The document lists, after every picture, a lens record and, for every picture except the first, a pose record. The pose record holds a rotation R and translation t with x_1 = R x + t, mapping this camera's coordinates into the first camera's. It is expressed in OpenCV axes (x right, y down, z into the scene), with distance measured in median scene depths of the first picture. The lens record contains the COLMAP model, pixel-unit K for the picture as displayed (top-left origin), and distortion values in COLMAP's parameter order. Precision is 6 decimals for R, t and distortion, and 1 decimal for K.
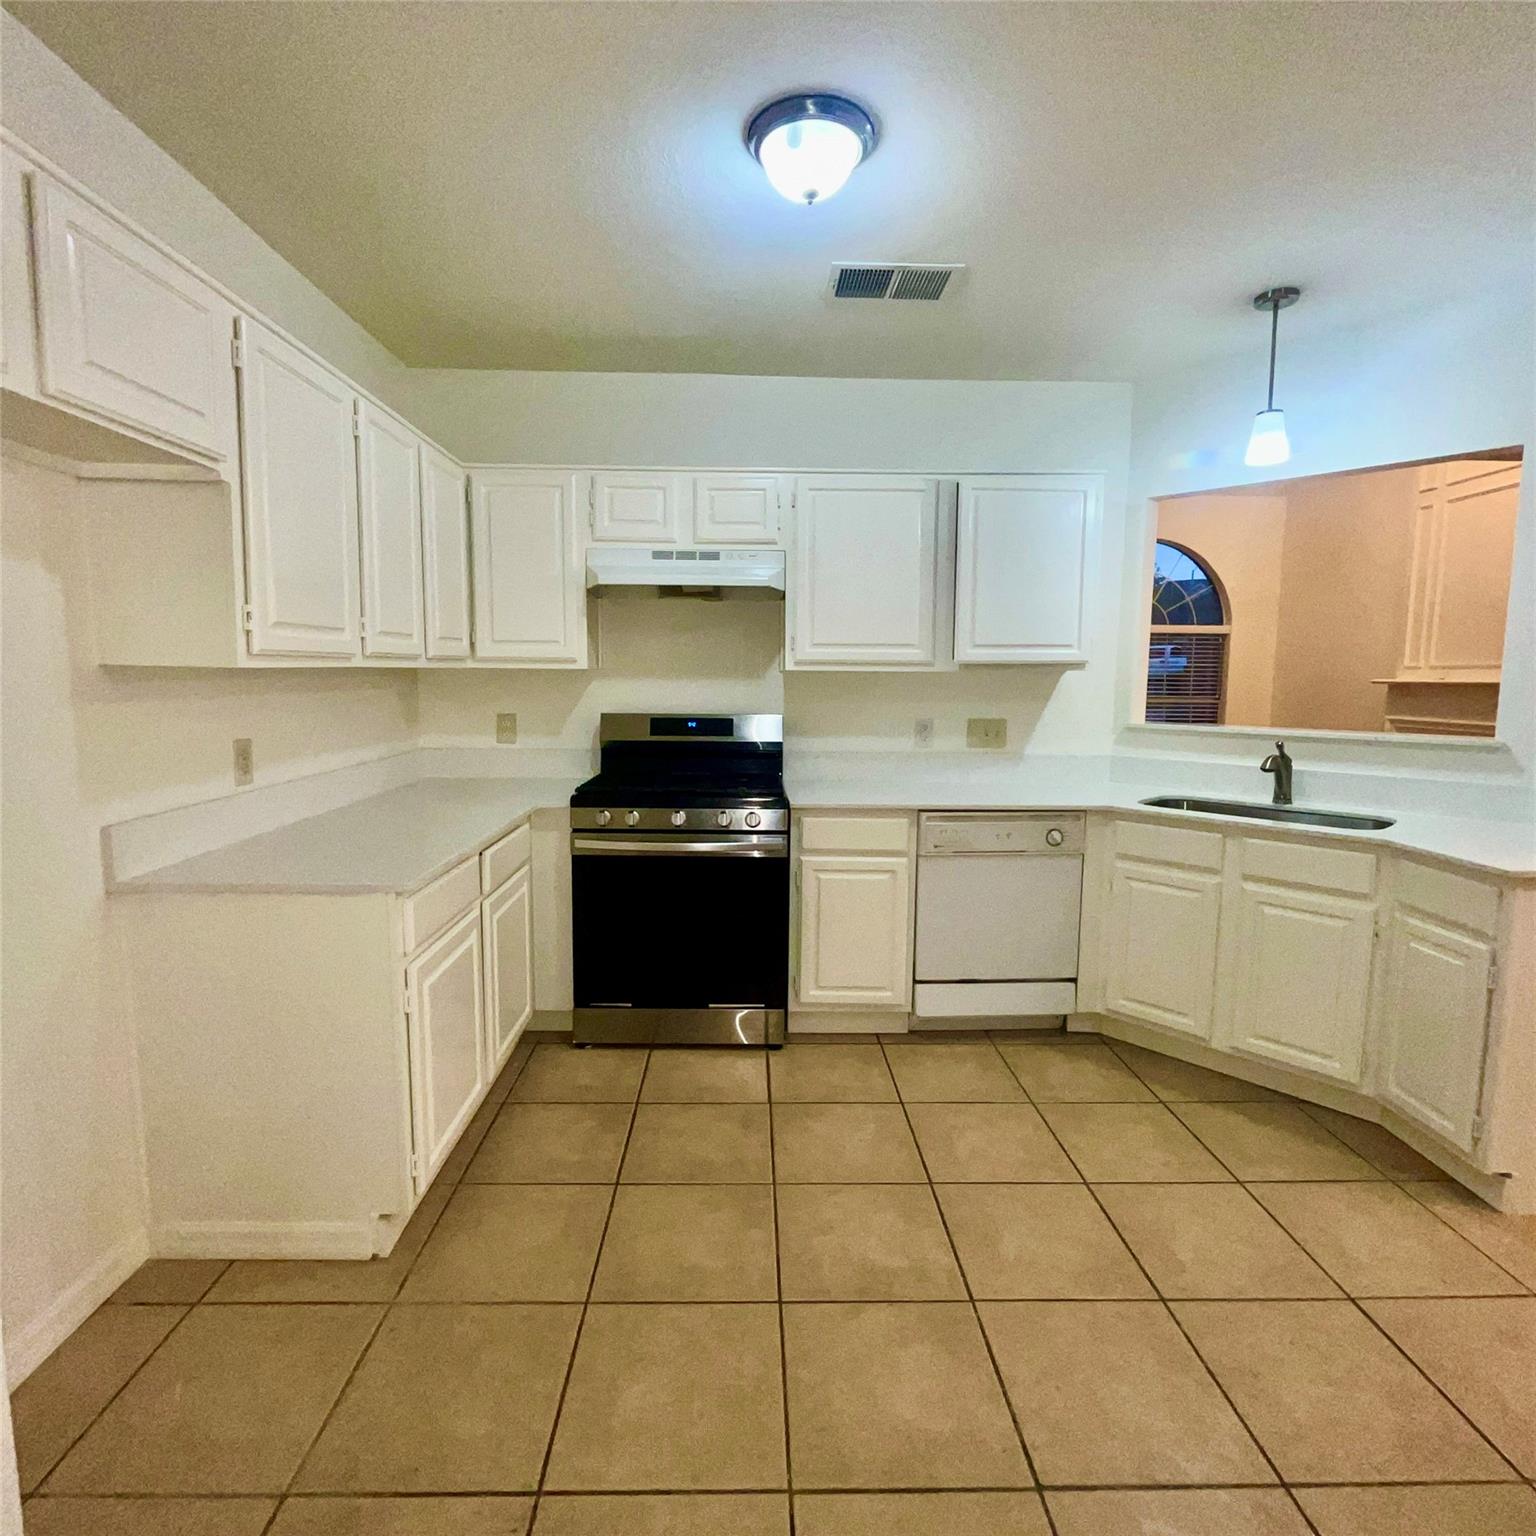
lens RADIAL K [[829.2, 0, 759.2], [0, 829.2, 764.0], [0, 0, 1]] dist [-0.001006, -0.000705]
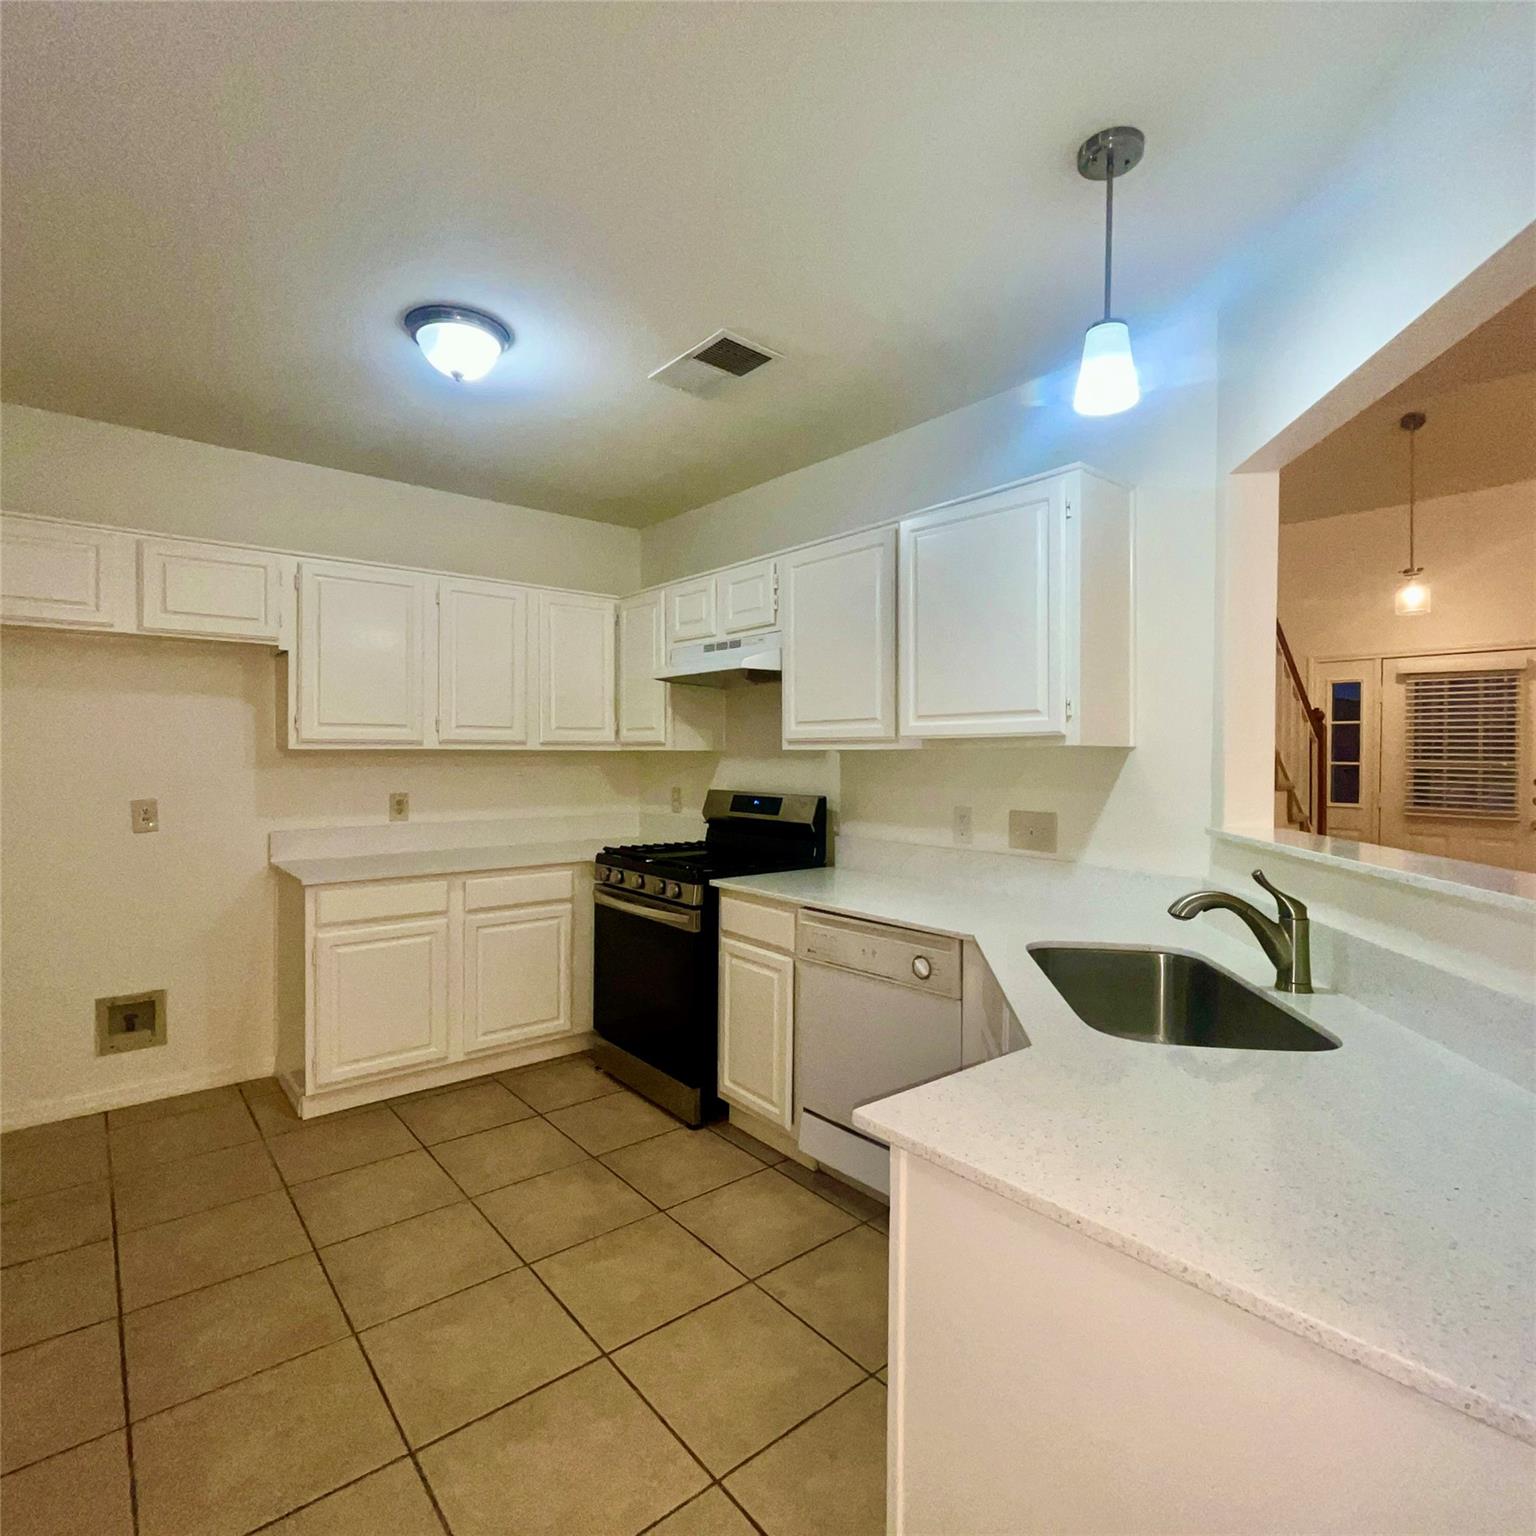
lens RADIAL K [[829.2, 0, 761.3], [0, 829.2, 767.9], [0, 0, 1]] dist [-0.001006, -0.000705]
pose [[0.628555, 0.007984, -0.777724, 0.791533], [-0.085799, 0.994556, -0.059133, -0.031979], [0.773019, 0.103896, 0.625818, 0.373933]]
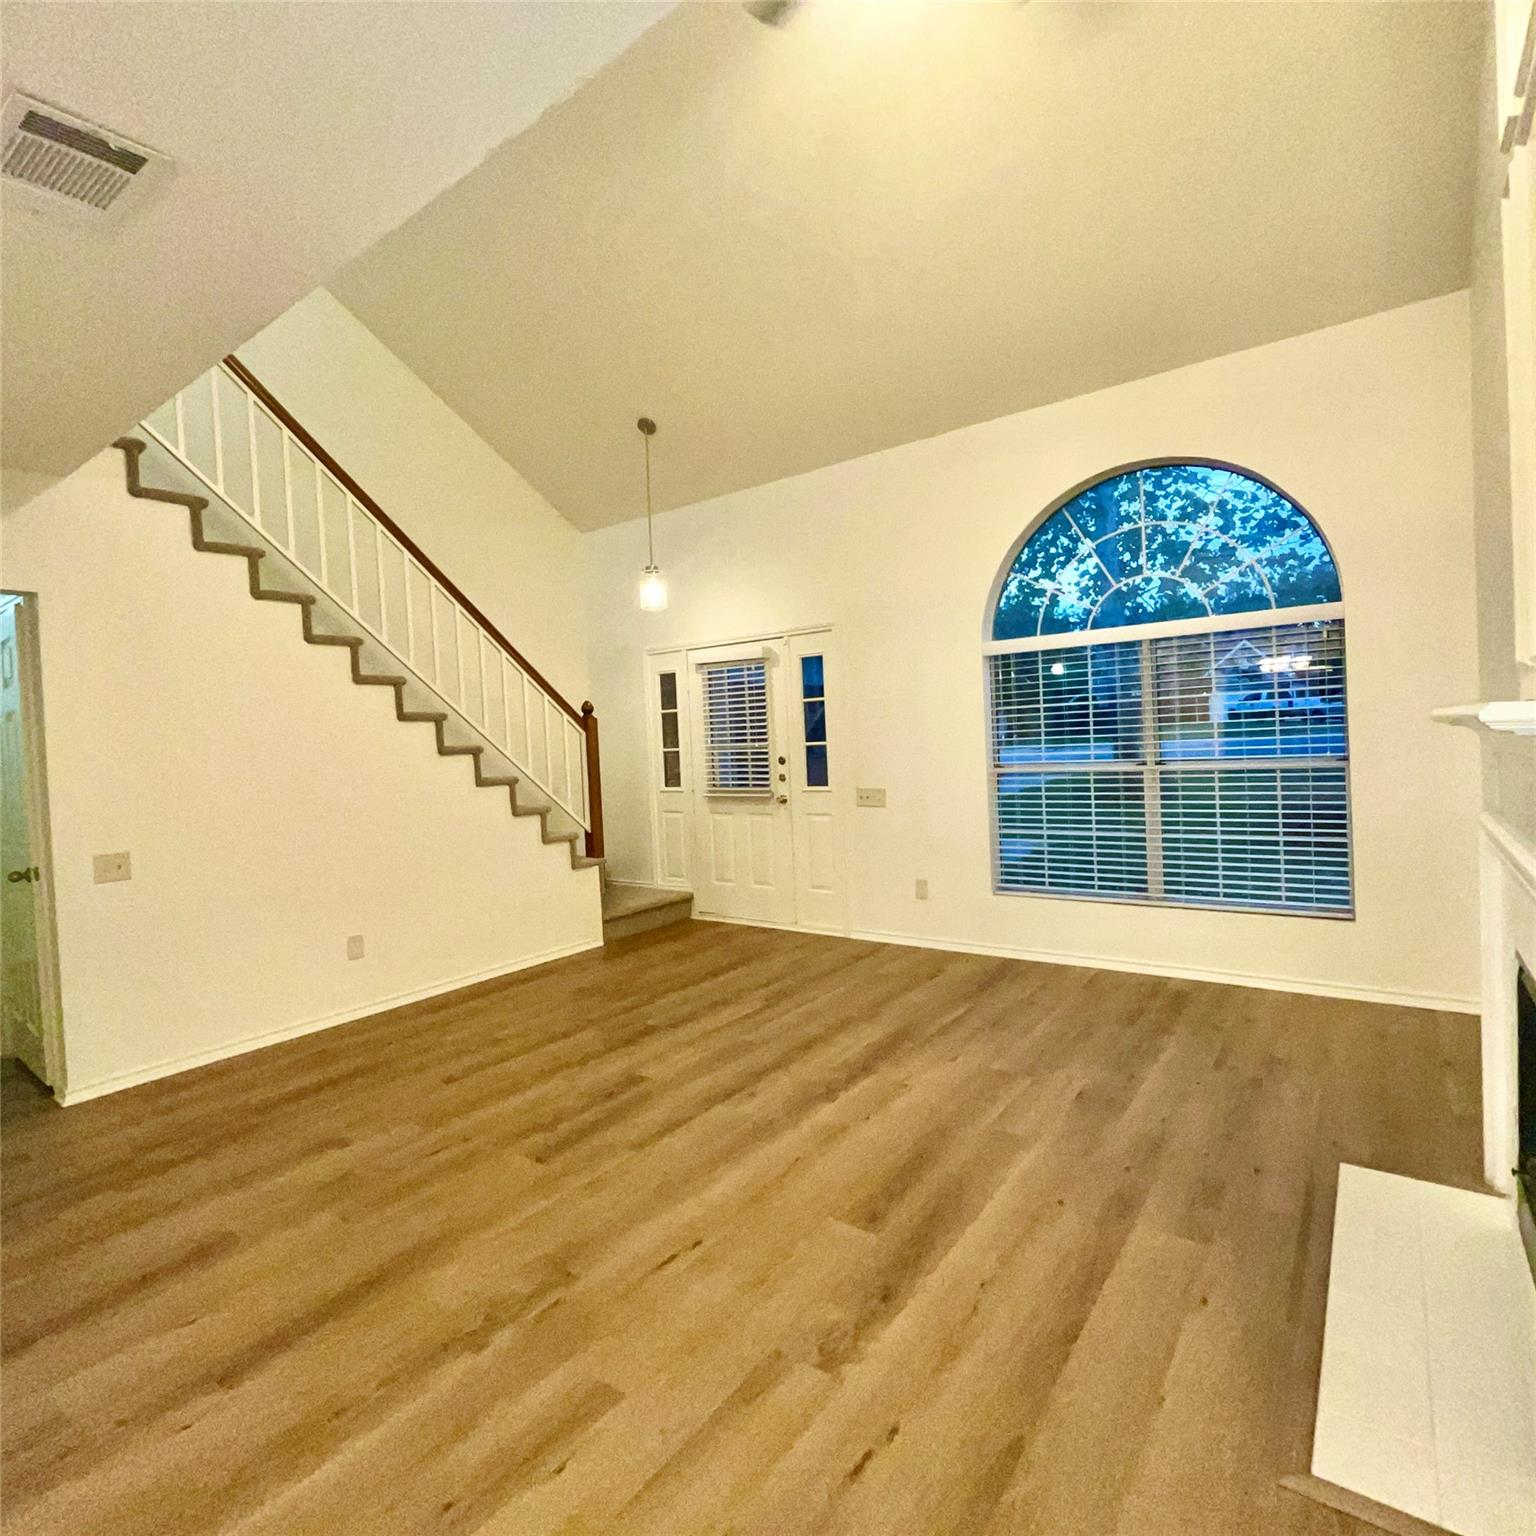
lens RADIAL K [[829.2, 0, 757.8], [0, 829.2, 766.6], [0, 0, 1]] dist [-0.001006, -0.000705]
pose [[0.793843, -0.029229, -0.607420, 1.555435], [-0.010168, 0.998067, -0.061316, -0.110915], [0.608038, 0.054851, 0.792011, 1.159349]]
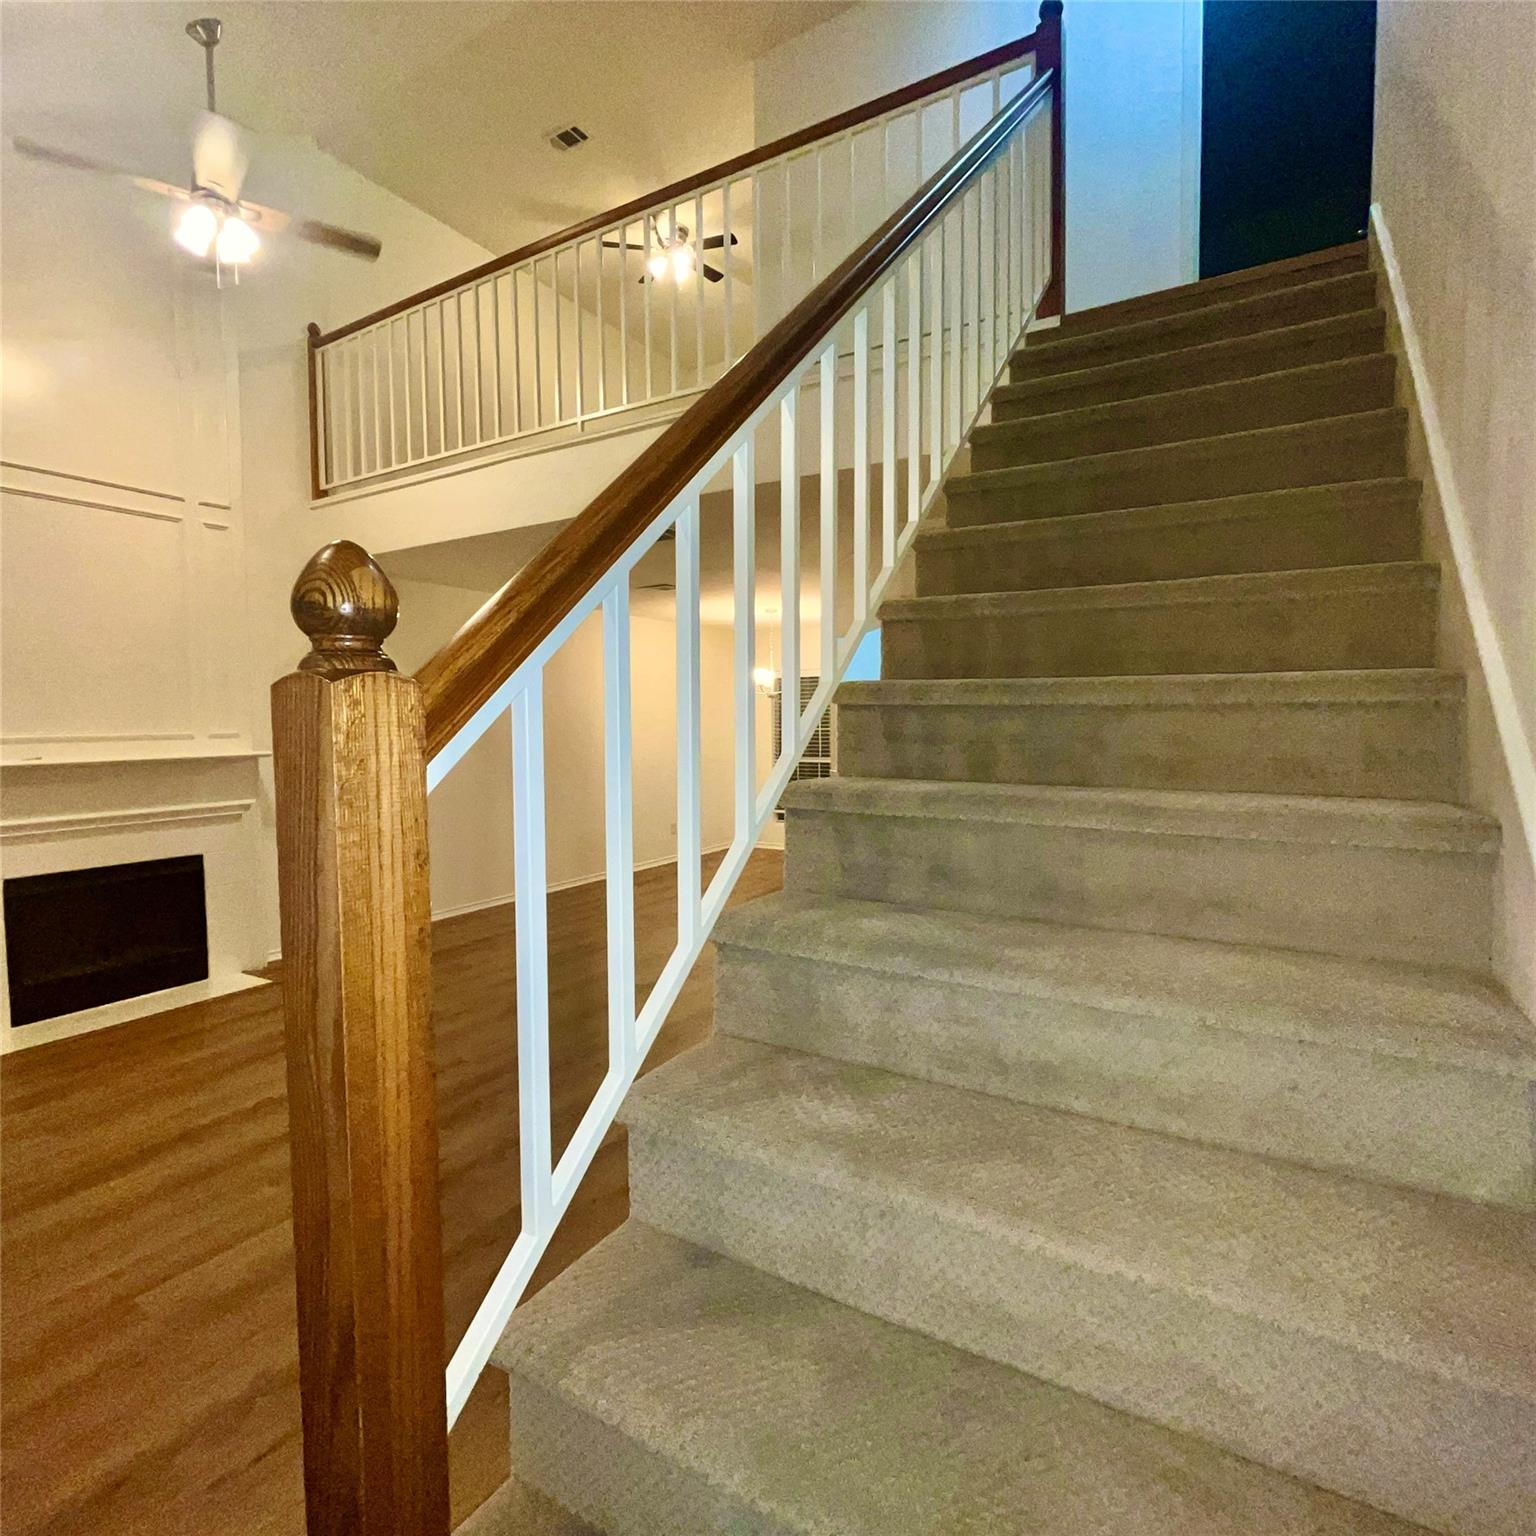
lens RADIAL K [[829.2, 0, 751.6], [0, 829.2, 764.4], [0, 0, 1]] dist [-0.001006, -0.000705]
pose [[-0.848204, -0.032443, 0.528676, -0.045346], [0.053756, 0.987696, 0.146856, -0.325731], [-0.526935, 0.152983, -0.836023, 2.494125]]
